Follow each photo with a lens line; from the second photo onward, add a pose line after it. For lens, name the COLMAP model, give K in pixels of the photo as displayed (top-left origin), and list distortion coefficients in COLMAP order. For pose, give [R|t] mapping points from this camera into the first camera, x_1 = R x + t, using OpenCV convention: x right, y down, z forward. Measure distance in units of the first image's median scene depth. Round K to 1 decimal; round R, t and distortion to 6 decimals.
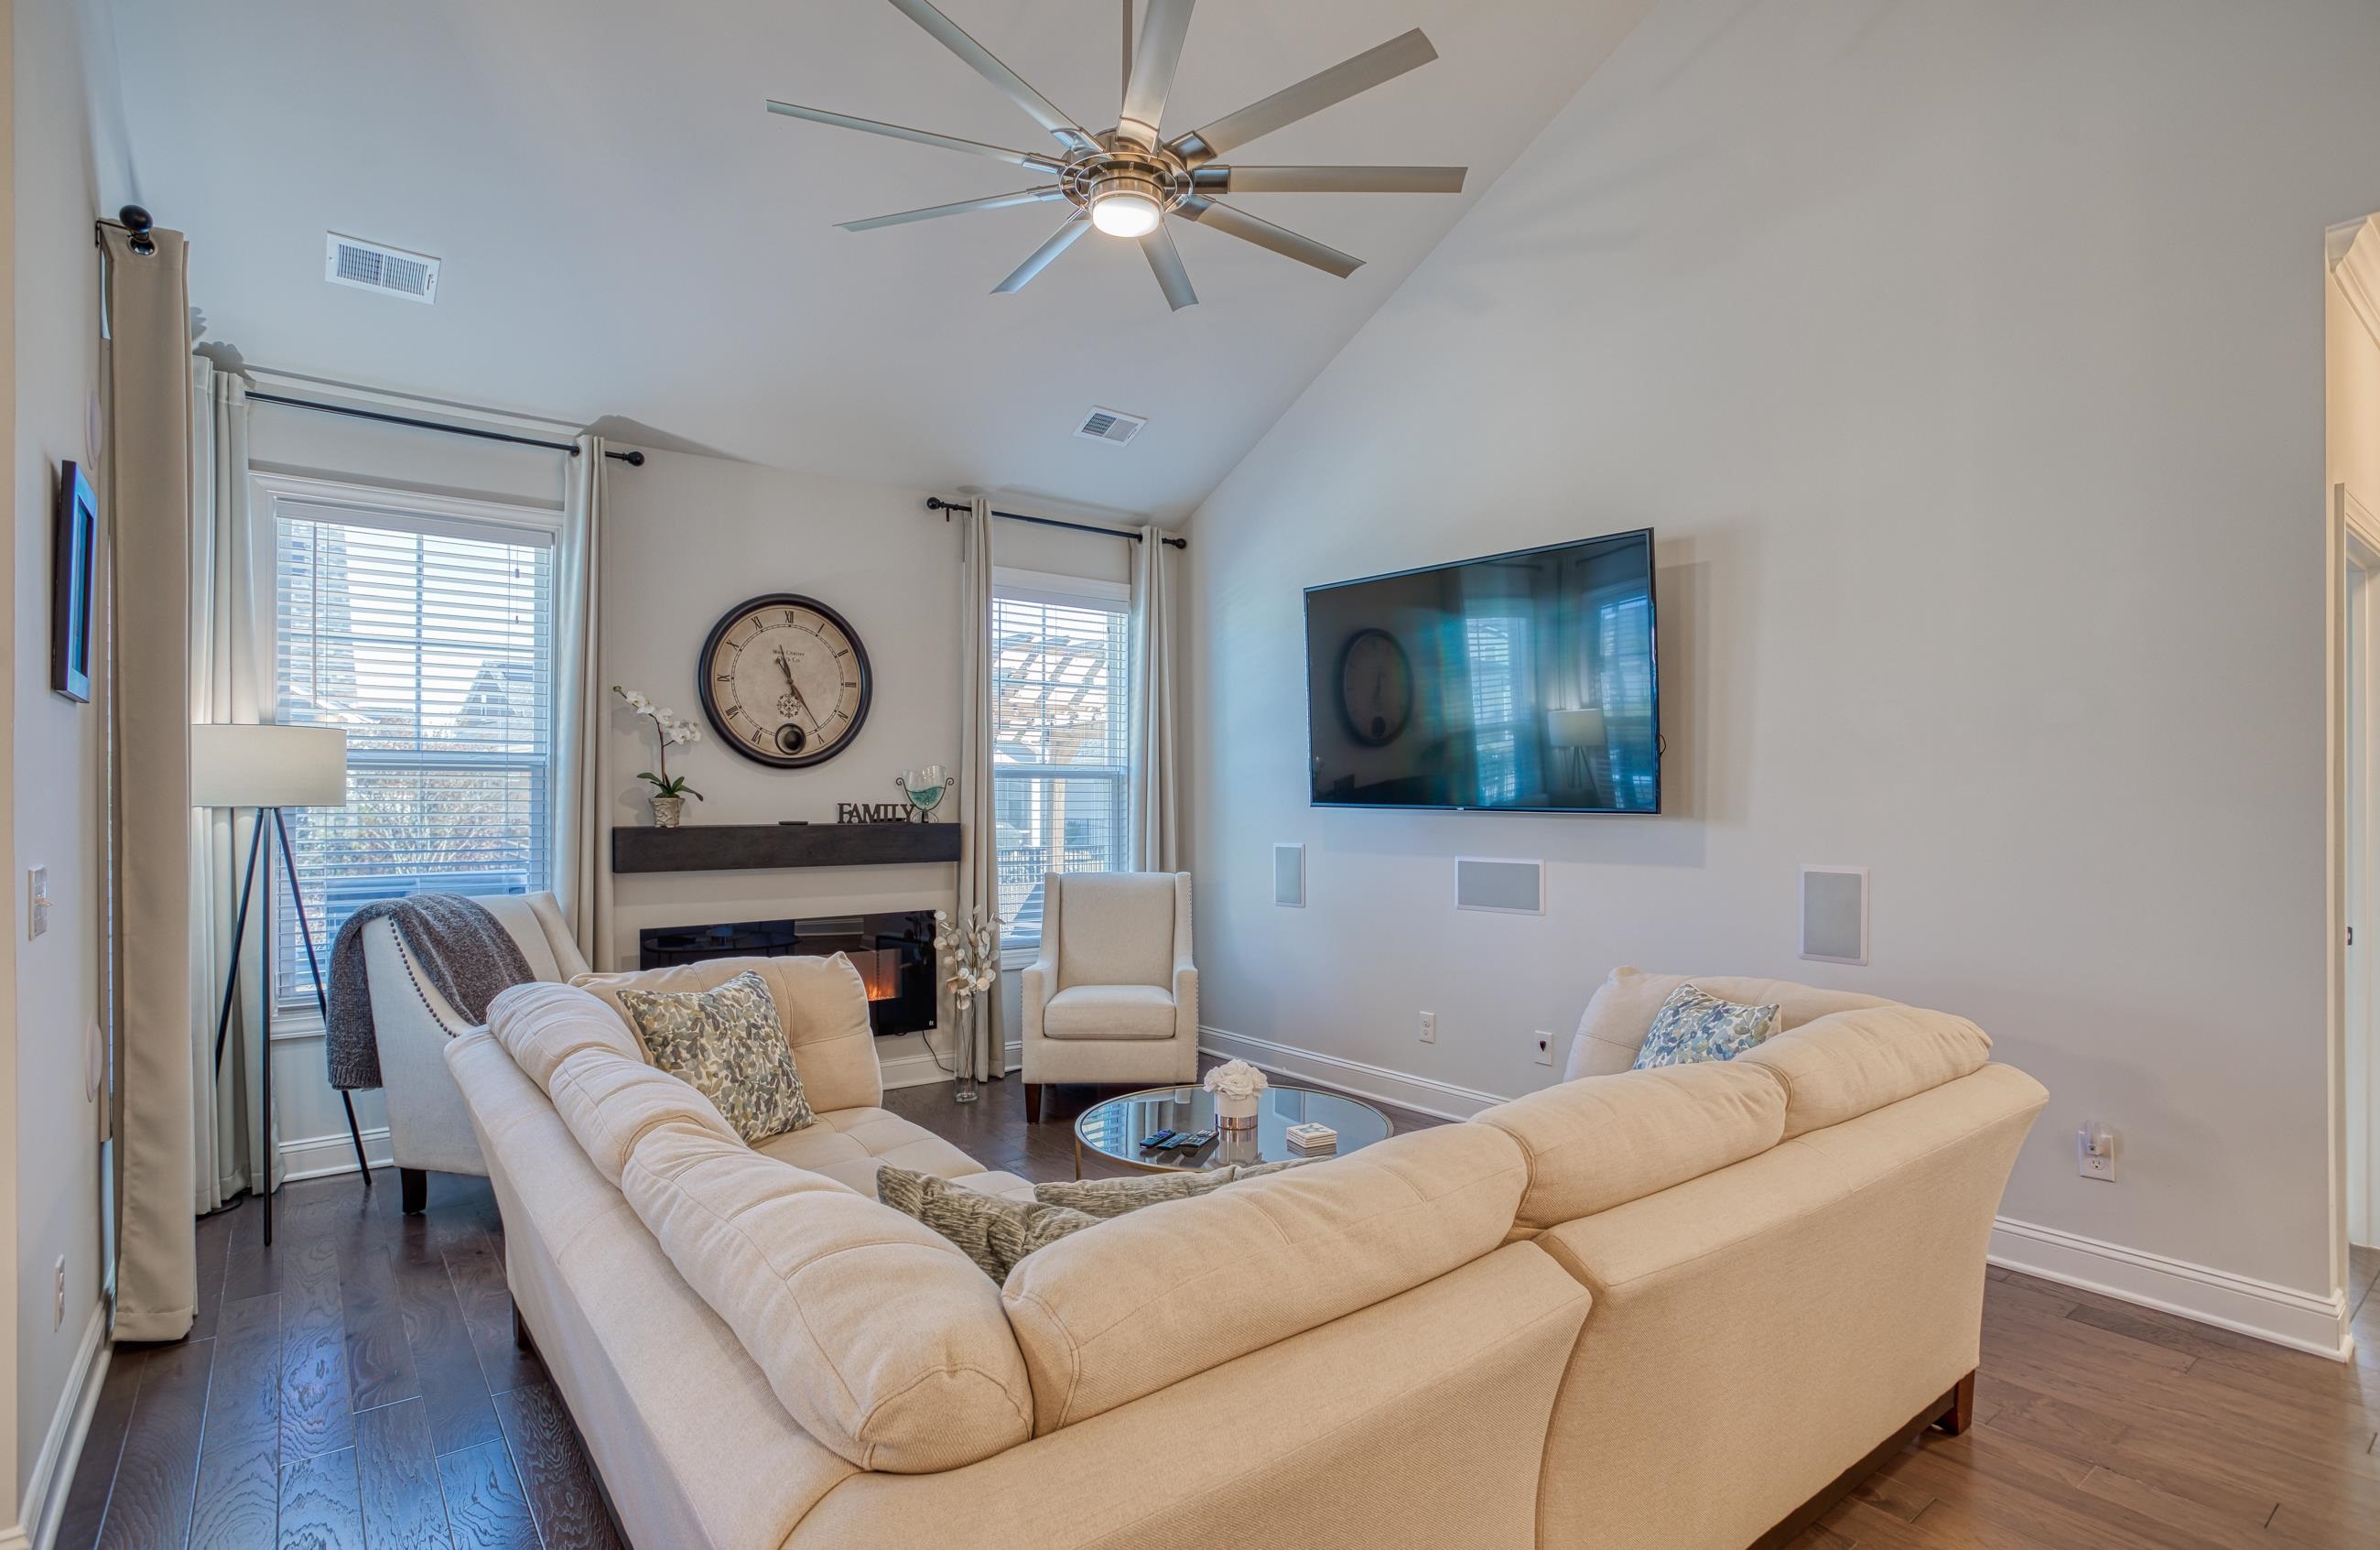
lens RADIAL K [[1189.6, 0, 1190.0], [0, 1189.6, 775.0], [0, 0, 1]] dist [-0.004257, -0.000037]
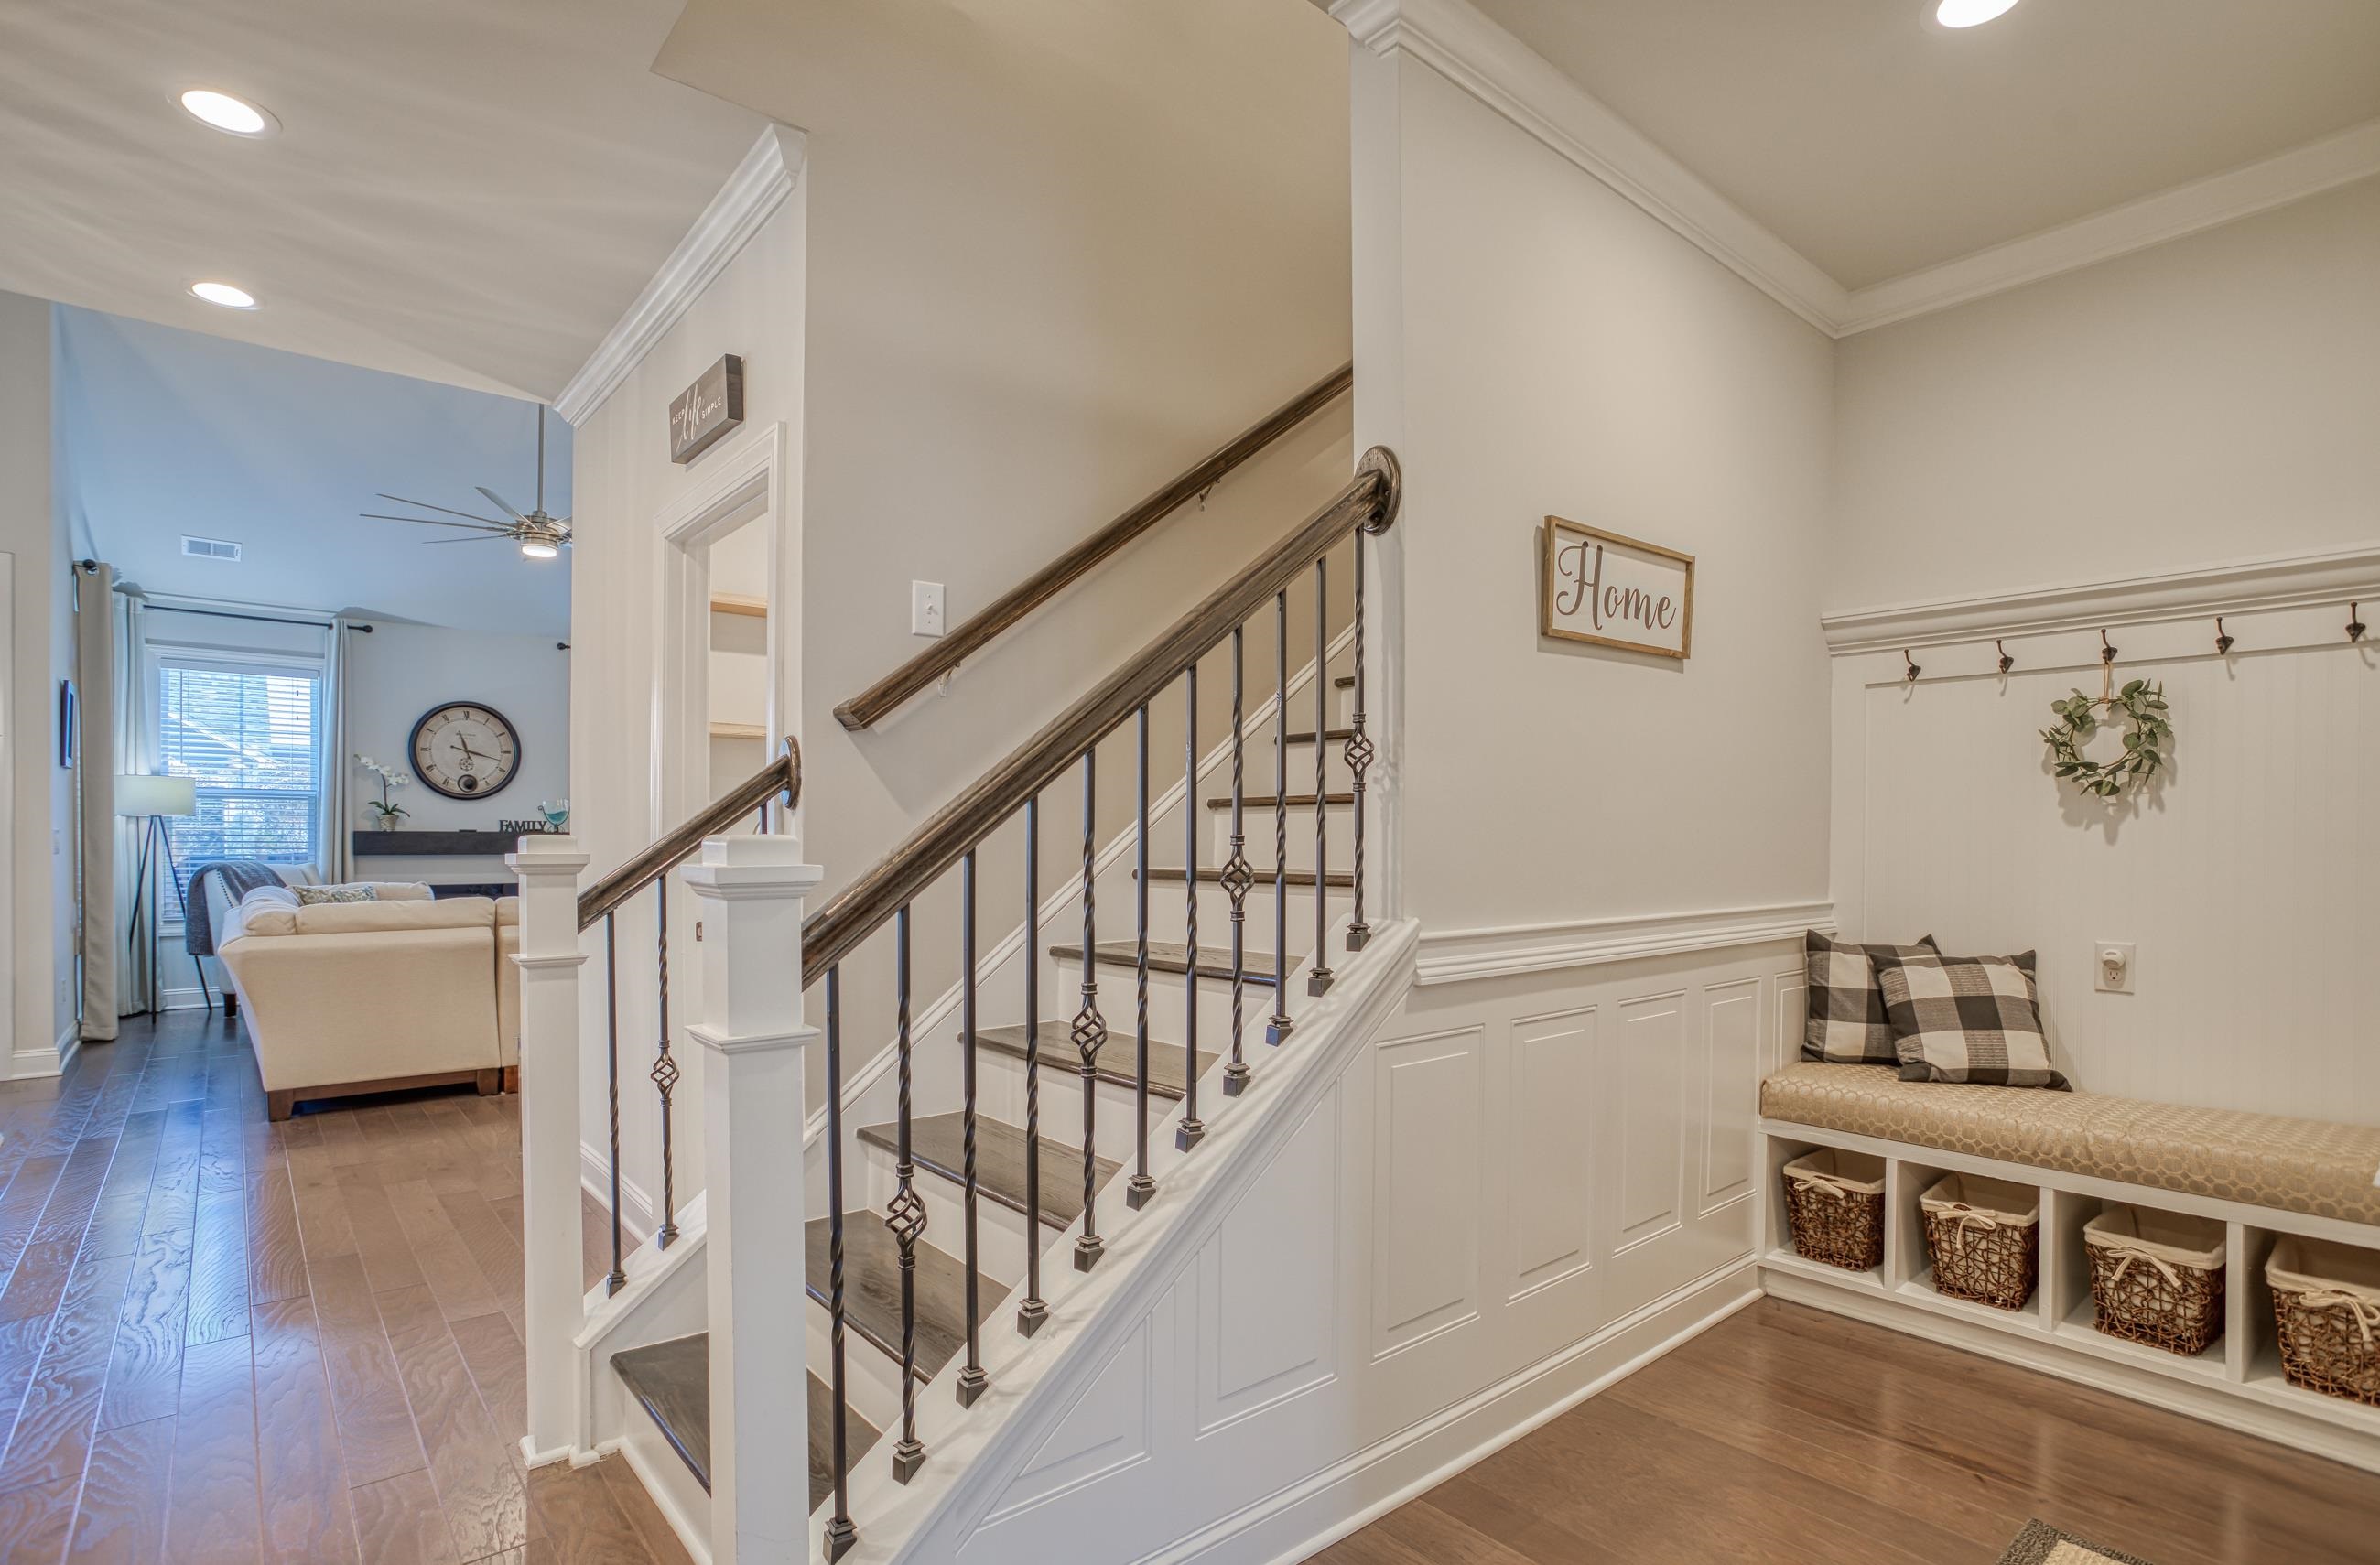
lens RADIAL K [[1180.4, 0, 1185.9], [0, 1180.4, 832.6], [0, 0, 1]] dist [-0.001449, -0.000586]
pose [[0.999361, -0.003404, 0.035583, 0.789428], [0.003318, 0.999991, 0.002483, 0.049569], [-0.035591, -0.002363, 0.999364, -0.931023]]
